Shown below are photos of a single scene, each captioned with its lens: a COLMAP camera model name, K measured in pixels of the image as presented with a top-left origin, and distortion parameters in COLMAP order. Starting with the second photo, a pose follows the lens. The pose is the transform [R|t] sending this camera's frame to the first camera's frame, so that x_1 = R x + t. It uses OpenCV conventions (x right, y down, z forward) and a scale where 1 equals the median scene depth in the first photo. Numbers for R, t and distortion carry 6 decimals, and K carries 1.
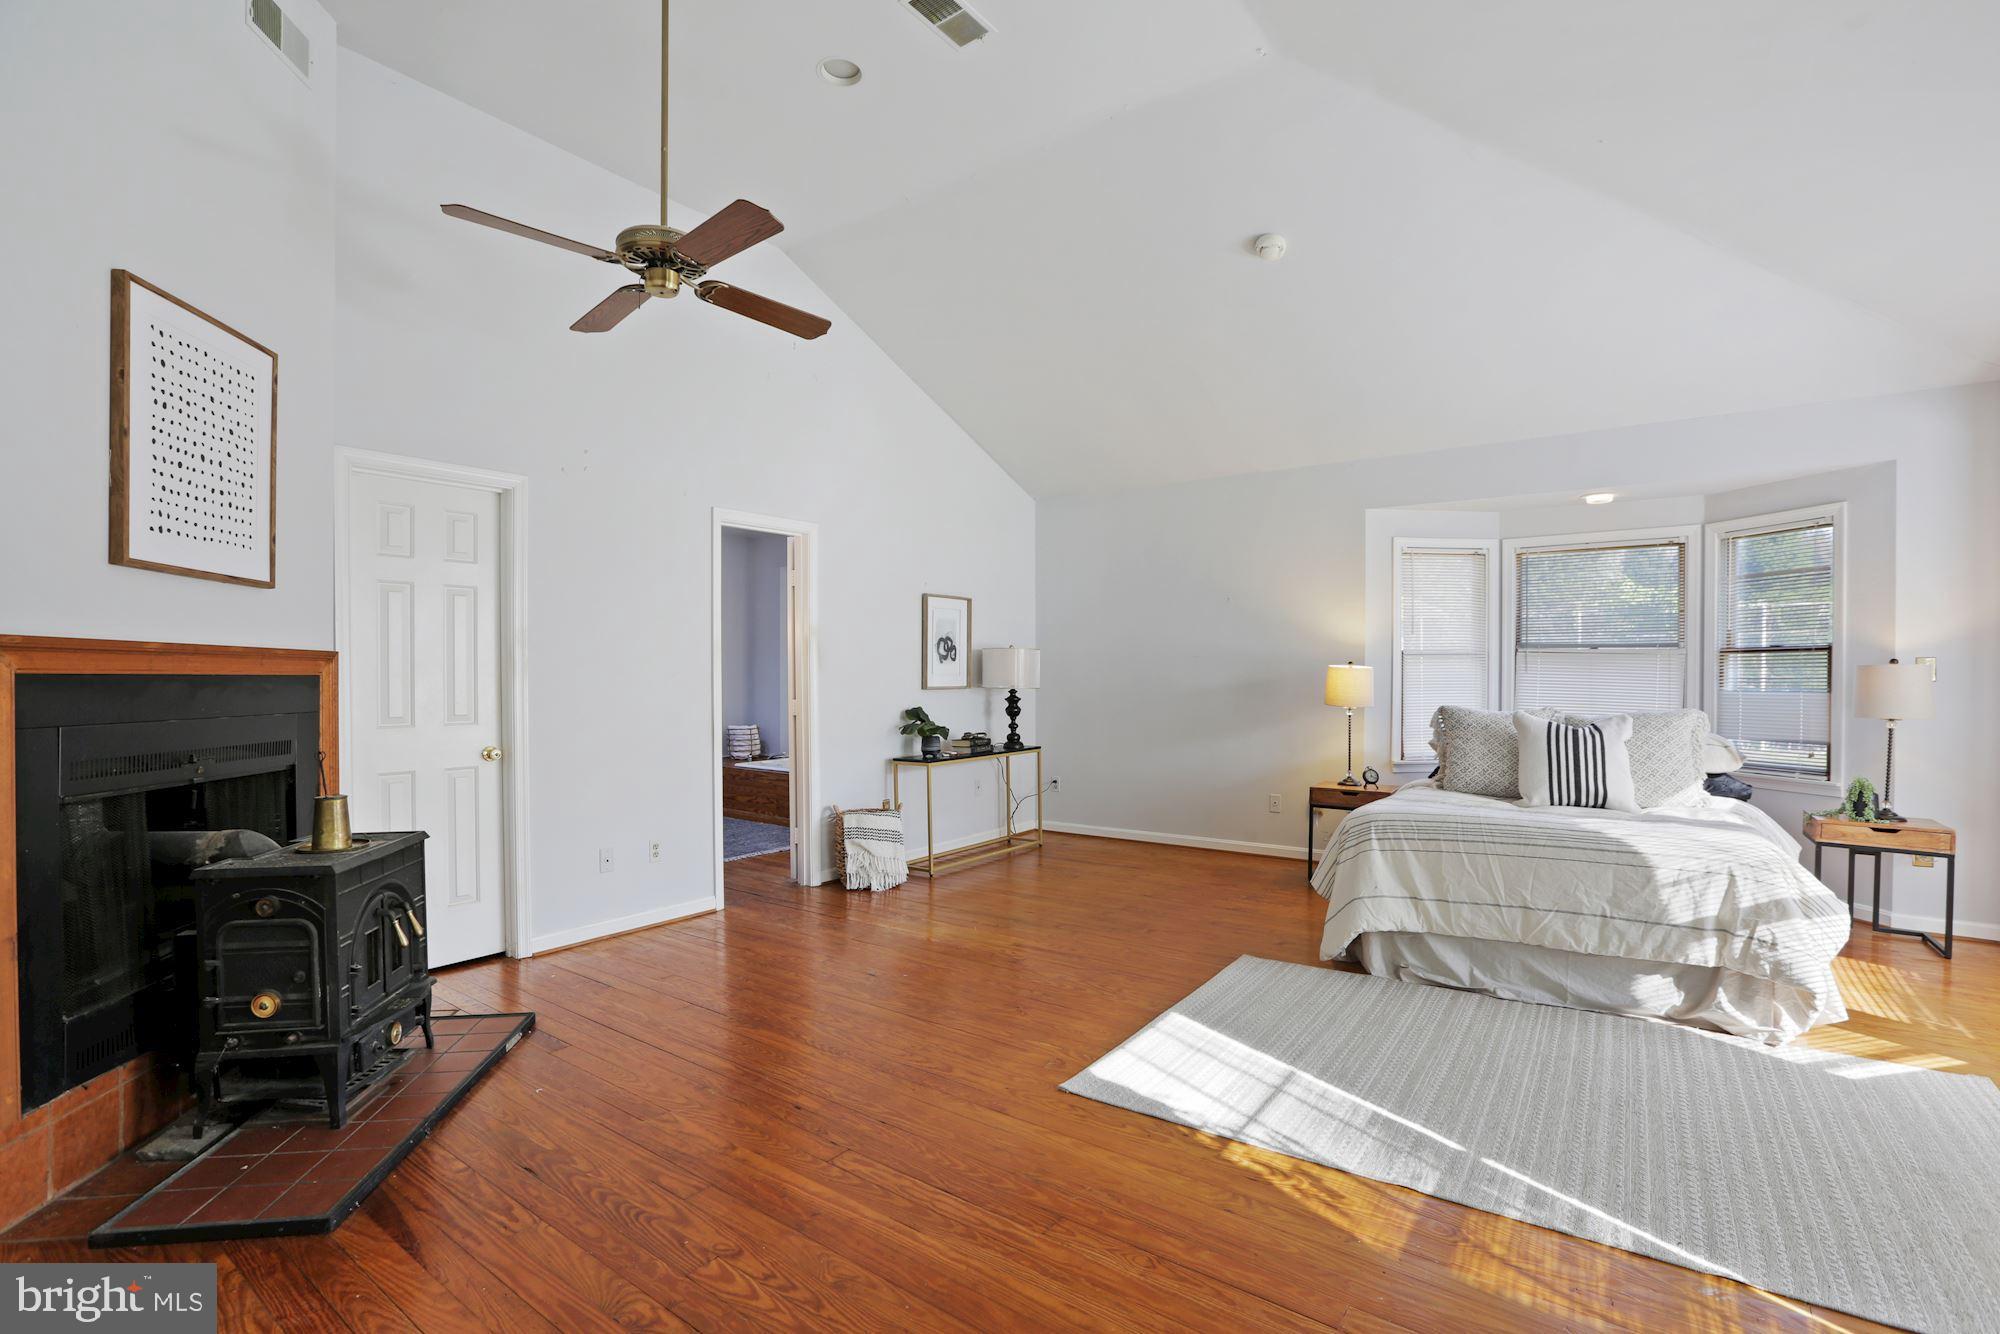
lens RADIAL K [[910.7, 0, 996.3], [0, 910.7, 673.9], [0, 0, 1]] dist [-0.023215, 0.005611]
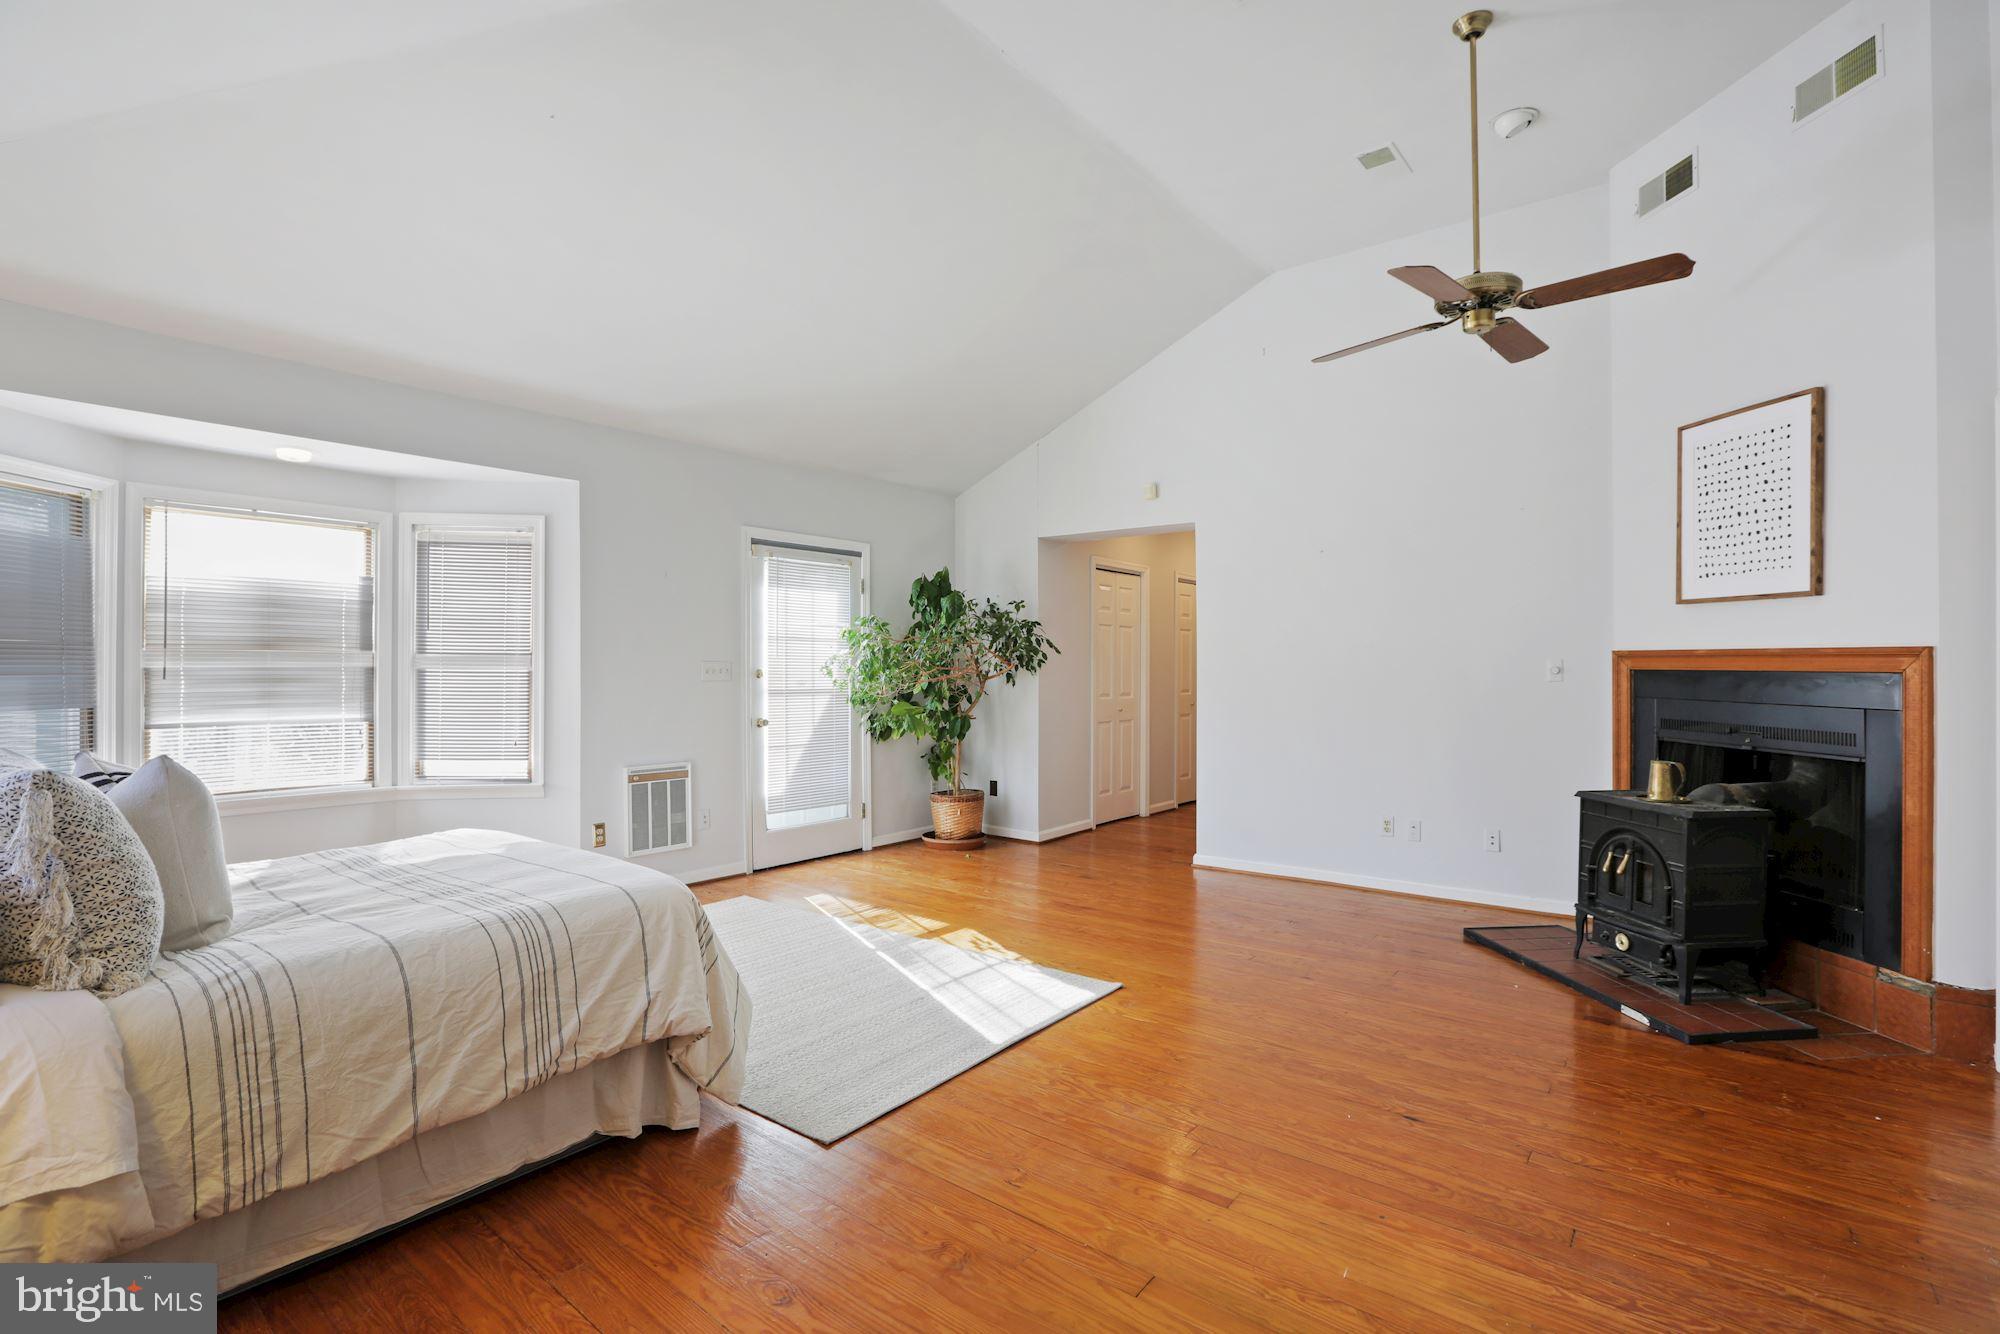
lens RADIAL K [[910.7, 0, 1002.2], [0, 910.7, 671.3], [0, 0, 1]] dist [-0.023215, 0.005611]
pose [[-0.999451, 0.001769, 0.033083, 0.204050], [0.001975, 0.999979, 0.006168, -0.009838], [-0.033072, 0.006230, -0.999434, 2.437087]]
